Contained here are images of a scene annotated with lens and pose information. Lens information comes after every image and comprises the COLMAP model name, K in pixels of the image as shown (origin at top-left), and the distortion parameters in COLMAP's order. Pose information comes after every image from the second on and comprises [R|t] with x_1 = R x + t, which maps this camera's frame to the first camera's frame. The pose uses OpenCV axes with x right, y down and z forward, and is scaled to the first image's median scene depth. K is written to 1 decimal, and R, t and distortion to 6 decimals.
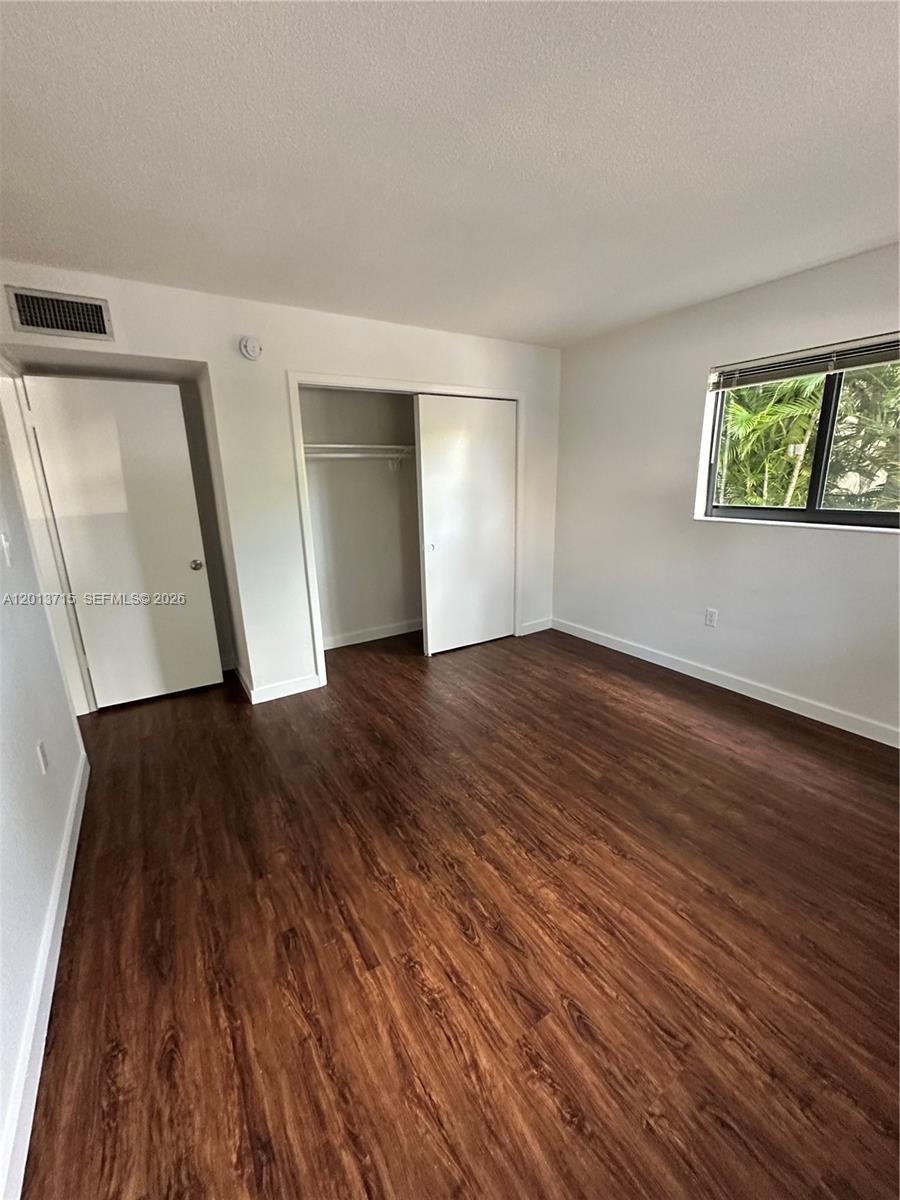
lens RADIAL K [[478.8, 0, 448.9], [0, 478.8, 597.5], [0, 0, 1]] dist [-0.003083, -0.000273]
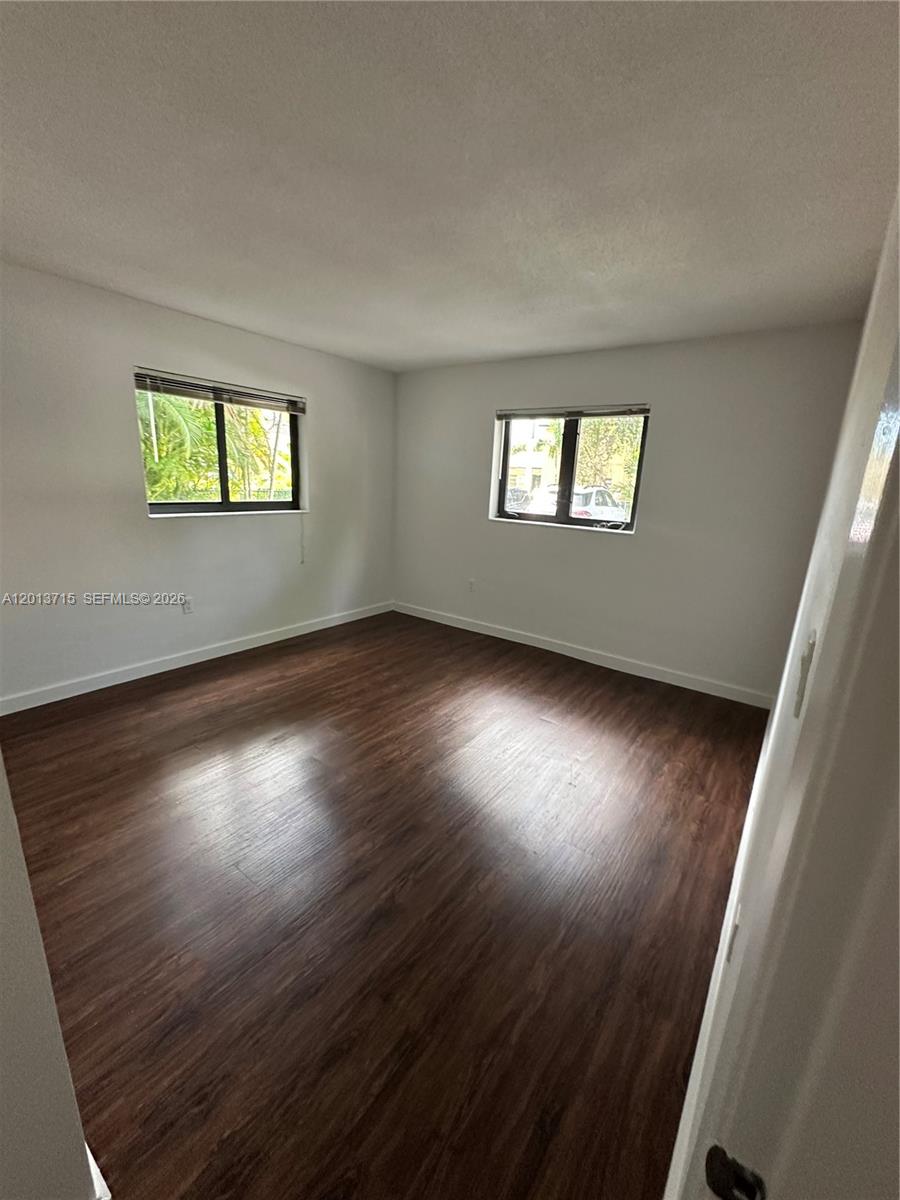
lens RADIAL K [[478.8, 0, 446.7], [0, 478.8, 598.4], [0, 0, 1]] dist [-0.003083, -0.000273]
pose [[-0.348966, -0.225296, 0.909651, -0.875517], [0.193267, 0.932504, 0.305098, -0.259200], [-0.916990, 0.282275, -0.281870, 1.028383]]
